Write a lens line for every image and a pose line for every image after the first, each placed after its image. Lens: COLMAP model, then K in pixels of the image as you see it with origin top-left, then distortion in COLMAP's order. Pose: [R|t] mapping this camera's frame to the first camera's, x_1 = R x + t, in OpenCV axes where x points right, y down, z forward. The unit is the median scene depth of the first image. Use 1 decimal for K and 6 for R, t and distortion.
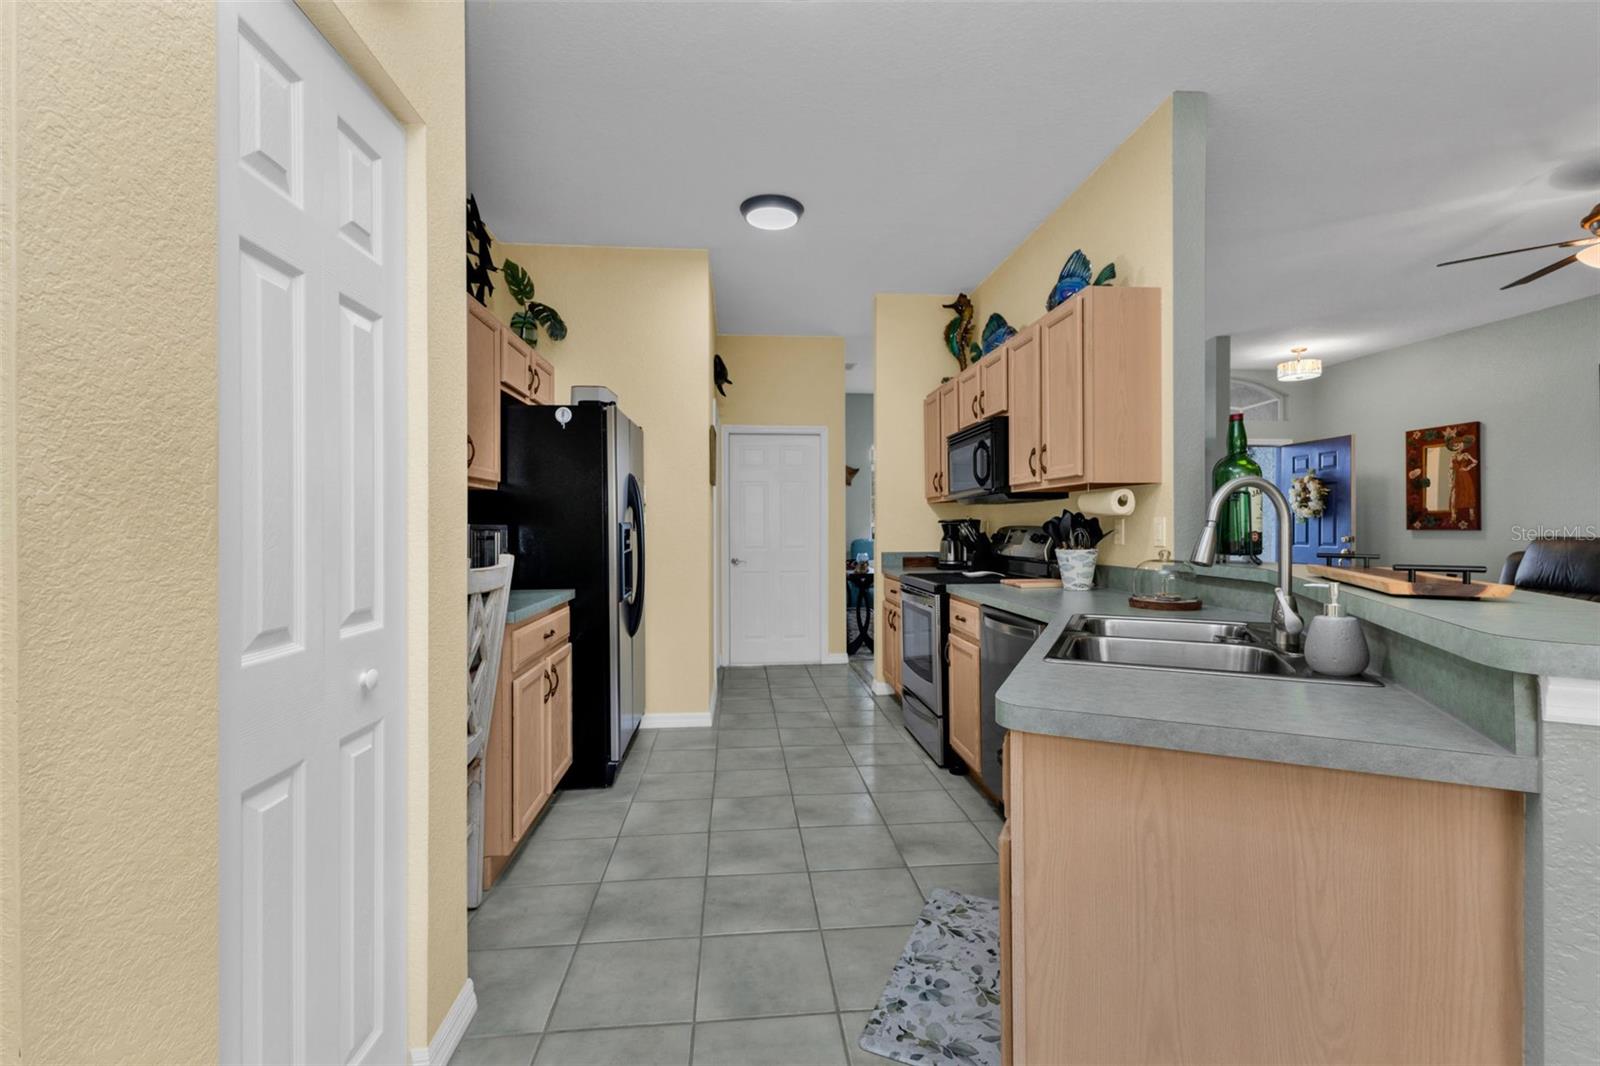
lens RADIAL K [[702.6, 0, 805.6], [0, 702.6, 530.1], [0, 0, 1]] dist [0.002233, 0.000391]
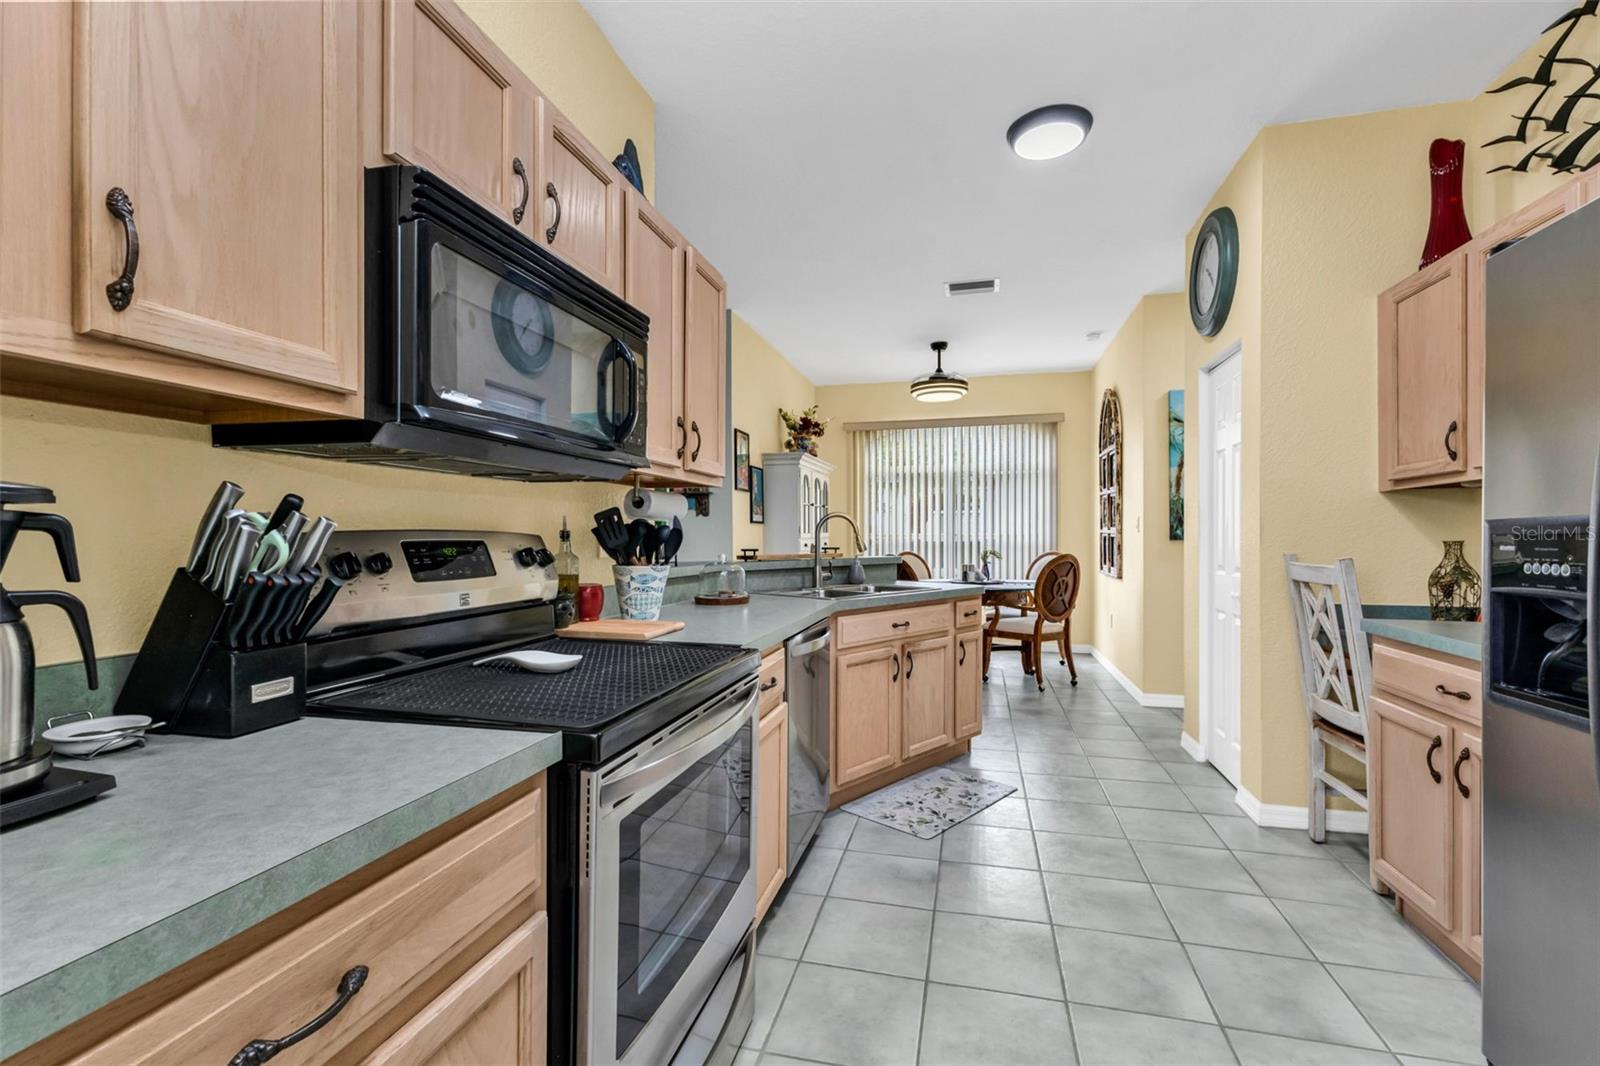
lens RADIAL K [[702.6, 0, 805.6], [0, 702.6, 530.1], [0, 0, 1]] dist [0.002233, 0.000391]
pose [[-0.944175, 0.006310, 0.329383, -0.013431], [0.003997, 0.999962, -0.007699, -0.003926], [-0.329419, -0.005953, -0.944165, 2.071050]]
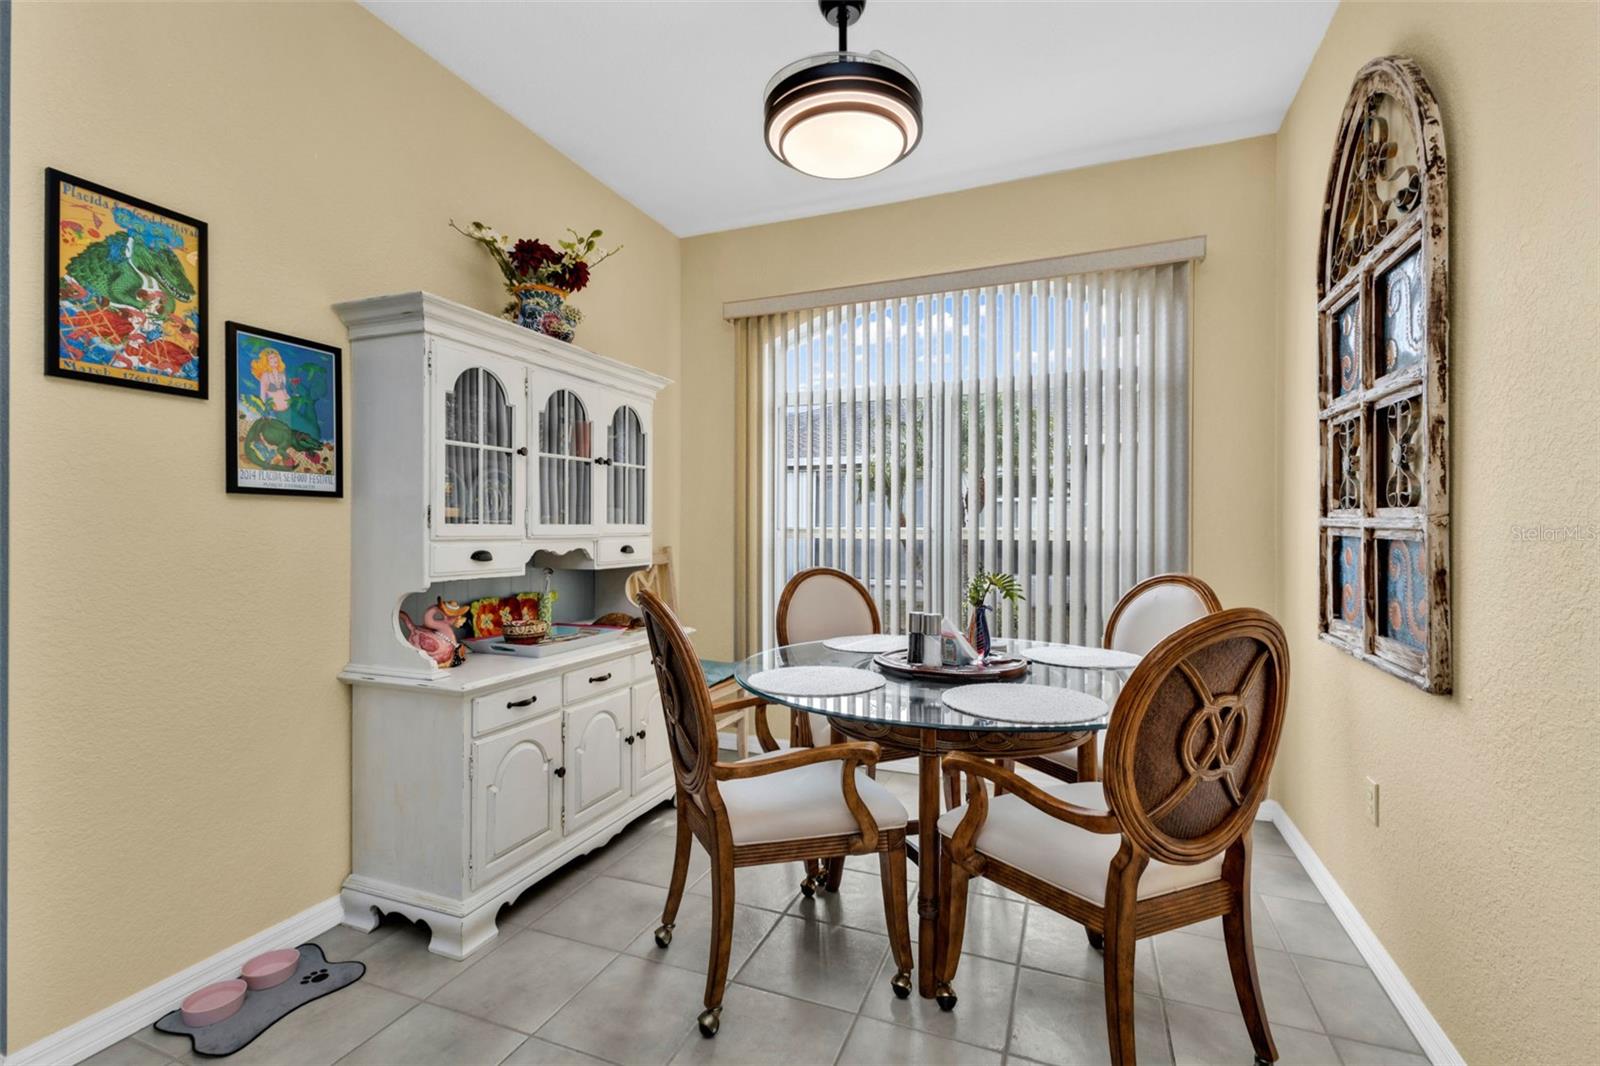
lens RADIAL K [[702.6, 0, 805.6], [0, 702.6, 530.1], [0, 0, 1]] dist [0.002233, 0.000391]
pose [[-0.890977, 0.001100, 0.454047, -0.012910], [0.002897, 0.999990, 0.003261, -0.004341], [-0.454039, 0.004221, -0.890972, 1.967812]]
